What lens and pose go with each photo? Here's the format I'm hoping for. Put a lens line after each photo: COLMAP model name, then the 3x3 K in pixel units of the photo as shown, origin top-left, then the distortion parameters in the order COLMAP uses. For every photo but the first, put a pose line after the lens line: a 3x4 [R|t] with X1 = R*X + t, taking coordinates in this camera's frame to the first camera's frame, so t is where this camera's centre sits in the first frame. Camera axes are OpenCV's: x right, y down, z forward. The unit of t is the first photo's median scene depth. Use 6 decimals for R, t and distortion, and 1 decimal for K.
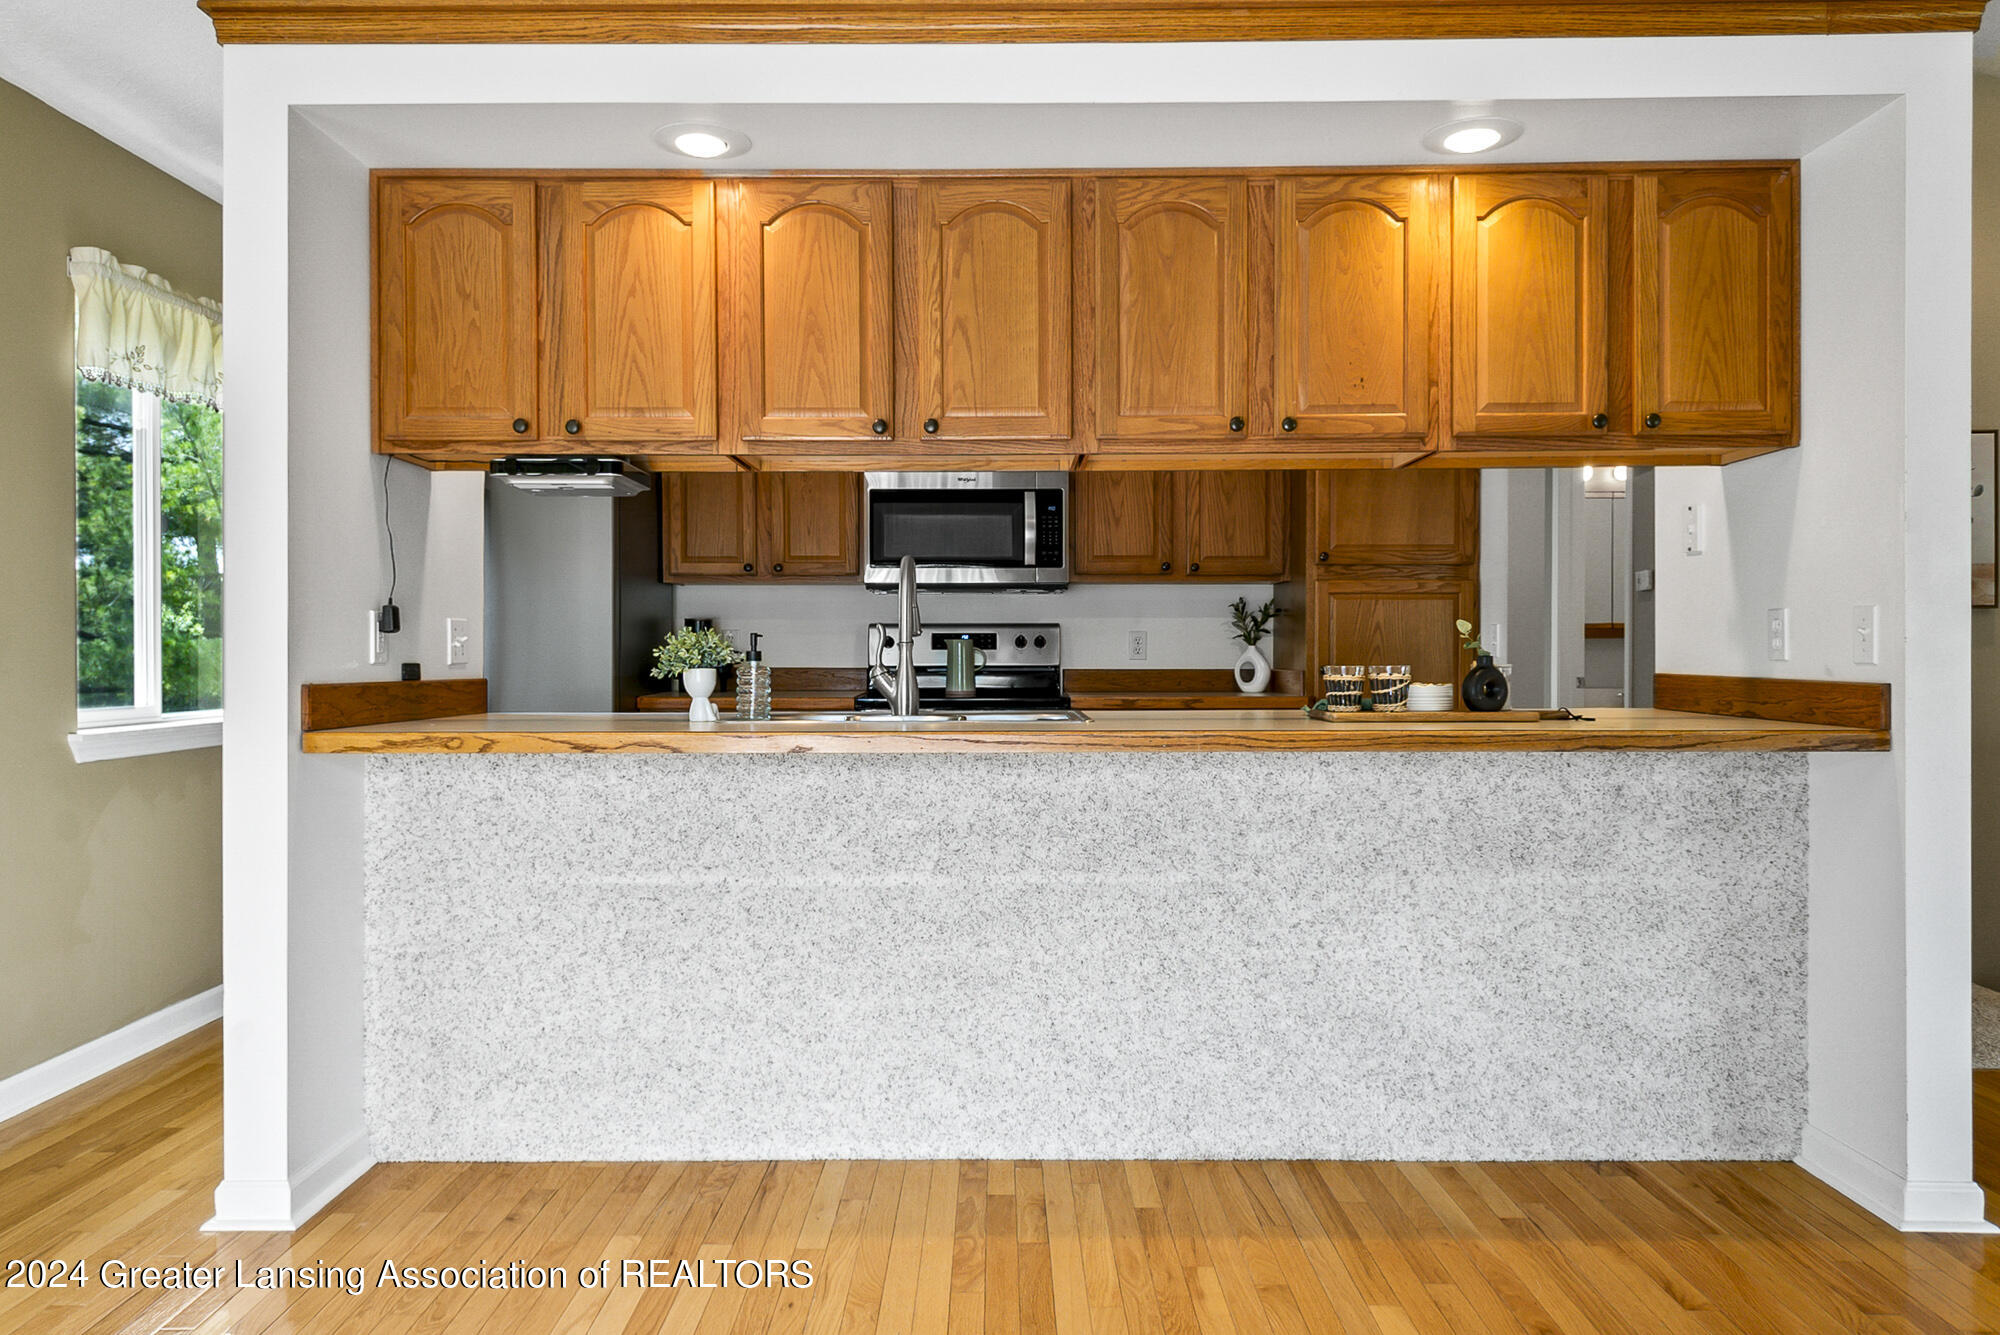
lens RADIAL K [[1403.7, 0, 991.1], [0, 1403.7, 669.3], [0, 0, 1]] dist [0.044780, -0.020083]
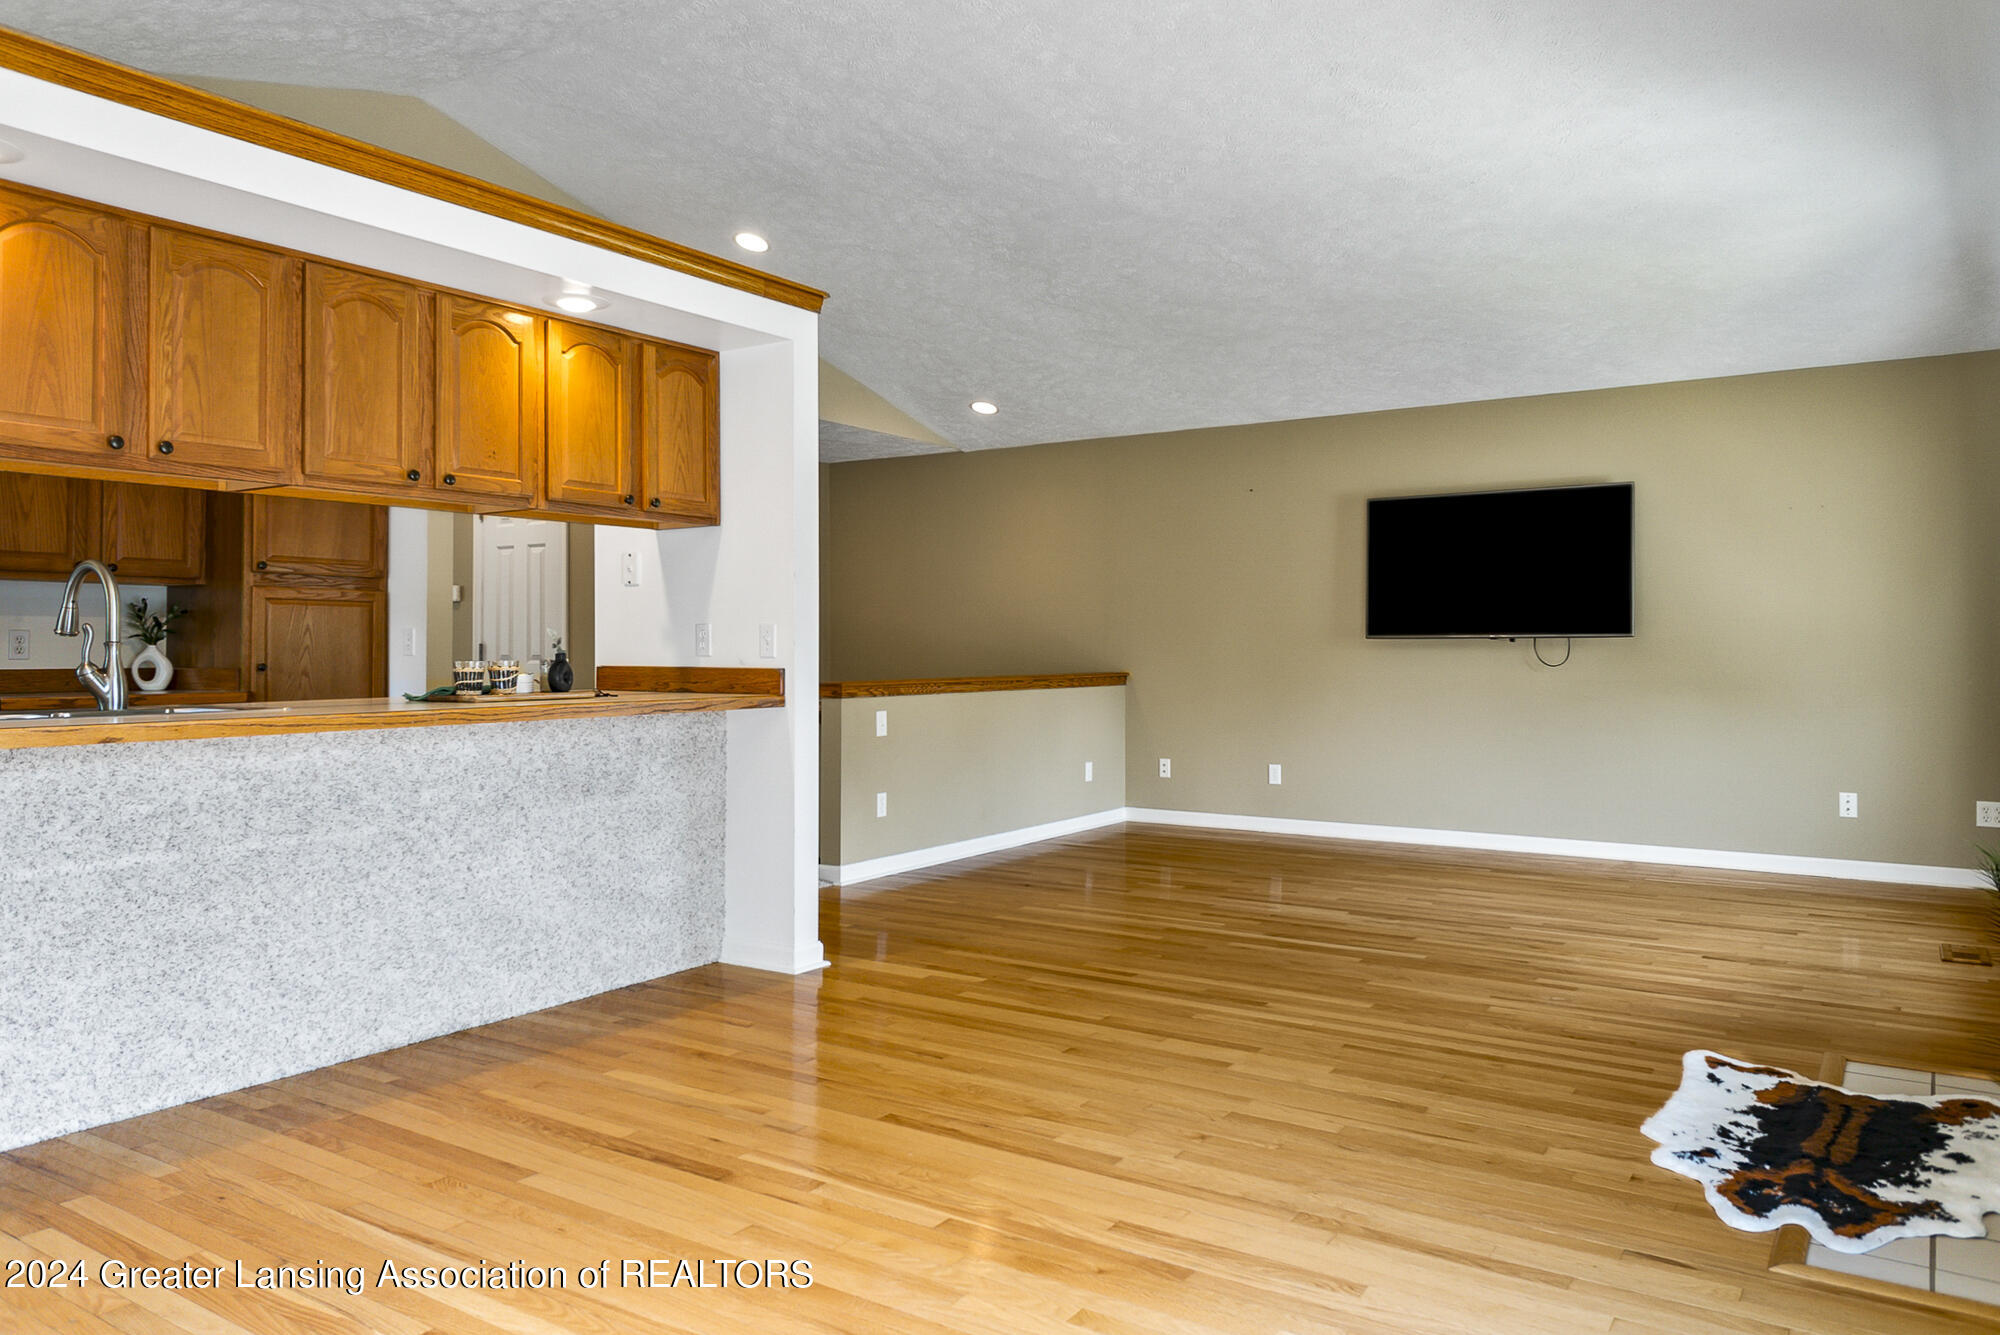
lens RADIAL K [[1403.7, 0, 991.1], [0, 1403.7, 669.3], [0, 0, 1]] dist [0.044780, -0.020083]
pose [[0.556663, -0.011841, 0.830654, -0.607395], [0.011874, 0.999910, 0.006296, 0.002832], [-0.830653, 0.006358, 0.556754, -0.165371]]
